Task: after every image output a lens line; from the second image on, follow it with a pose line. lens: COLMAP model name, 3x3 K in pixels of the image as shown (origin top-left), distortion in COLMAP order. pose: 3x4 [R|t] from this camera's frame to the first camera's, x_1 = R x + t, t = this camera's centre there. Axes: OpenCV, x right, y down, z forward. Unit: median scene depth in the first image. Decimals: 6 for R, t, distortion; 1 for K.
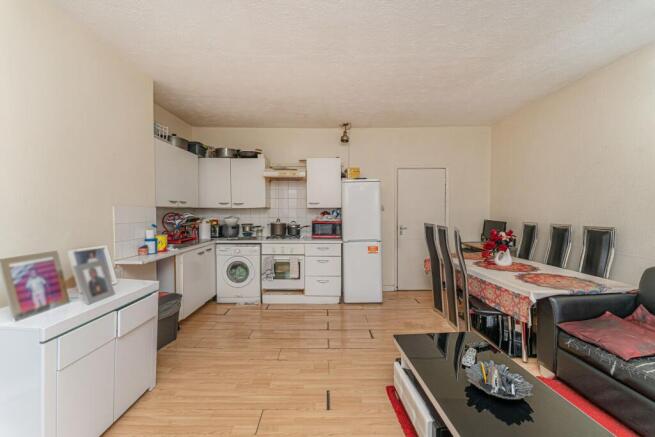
lens RADIAL K [[261.2, 0, 327.9], [0, 261.2, 216.0], [0, 0, 1]] dist [0.001406, 0.000084]
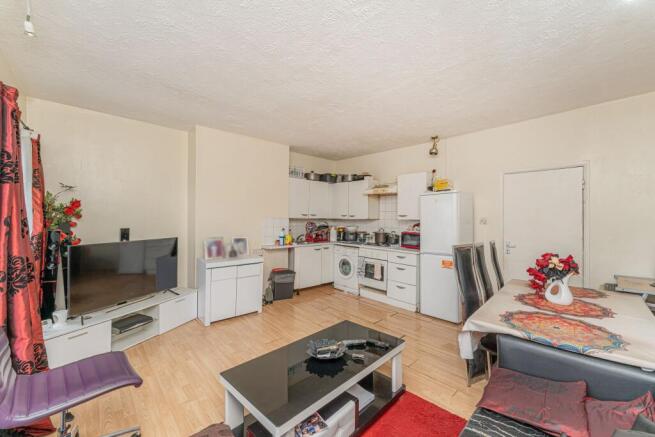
lens RADIAL K [[261.2, 0, 327.9], [0, 261.2, 216.0], [0, 0, 1]] dist [0.001406, 0.000084]
pose [[0.676375, 0.001448, -0.736556, 0.567383], [-0.029181, 0.999266, -0.024833, -0.010917], [0.735980, 0.038290, 0.675920, 0.027086]]
